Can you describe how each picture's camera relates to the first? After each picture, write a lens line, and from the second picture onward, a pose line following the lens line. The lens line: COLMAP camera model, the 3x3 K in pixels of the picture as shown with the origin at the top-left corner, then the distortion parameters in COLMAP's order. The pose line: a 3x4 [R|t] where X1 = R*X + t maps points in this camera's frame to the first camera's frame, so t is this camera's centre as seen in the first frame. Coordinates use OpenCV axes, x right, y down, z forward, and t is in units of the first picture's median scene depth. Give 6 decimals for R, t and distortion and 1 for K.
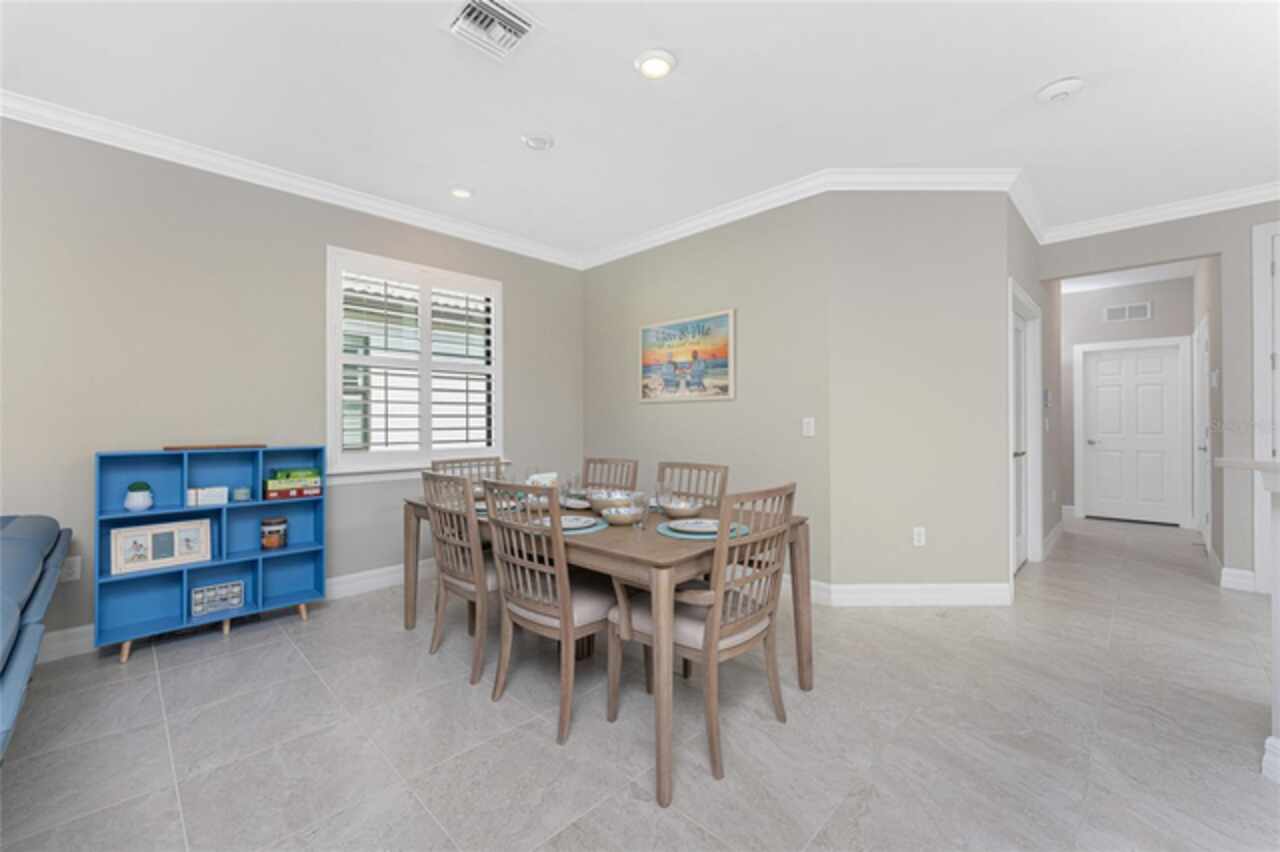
lens RADIAL K [[518.2, 0, 632.8], [0, 518.2, 421.3], [0, 0, 1]] dist [0.001604, 0.000631]
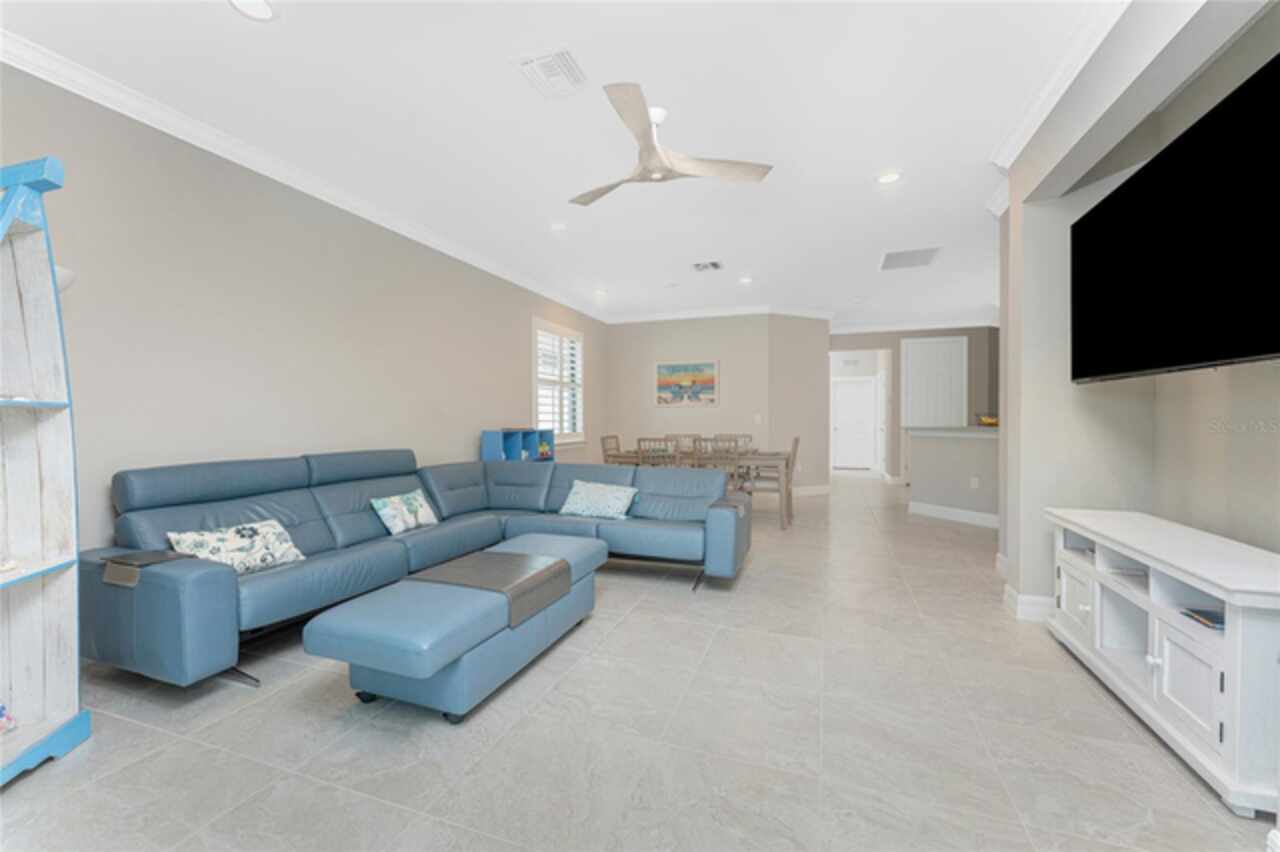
lens RADIAL K [[518.2, 0, 648.6], [0, 518.2, 423.6], [0, 0, 1]] dist [0.001604, 0.000631]
pose [[0.903989, -0.000297, 0.427556, -1.127865], [-0.004999, 0.999924, 0.011263, 0.005221], [-0.427527, -0.012318, 0.903919, -0.869968]]
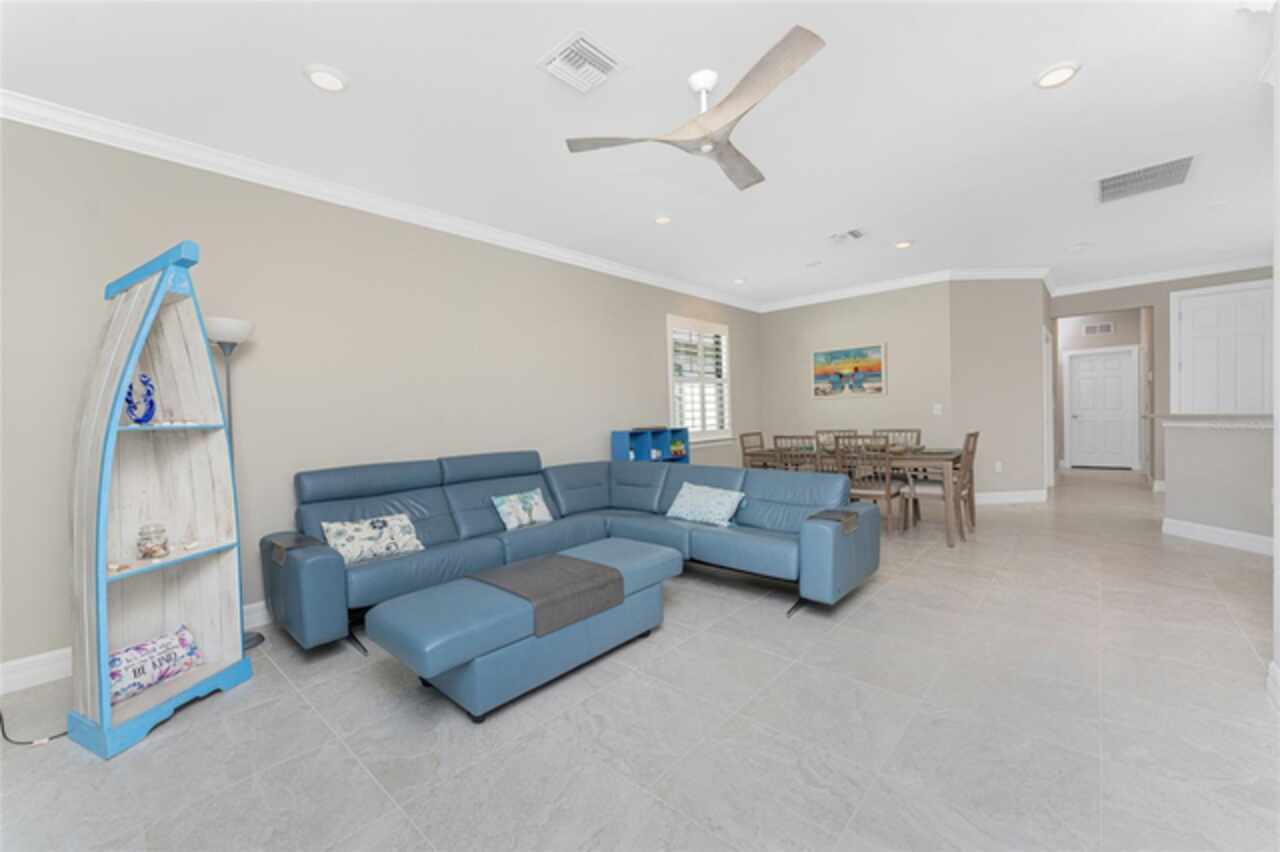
lens RADIAL K [[518.2, 0, 644.0], [0, 518.2, 426.2], [0, 0, 1]] dist [0.001604, 0.000631]
pose [[0.998272, -0.028855, 0.051197, -0.879139], [0.027559, 0.999286, 0.025834, -0.008701], [-0.051906, -0.024378, 0.998354, -0.863121]]
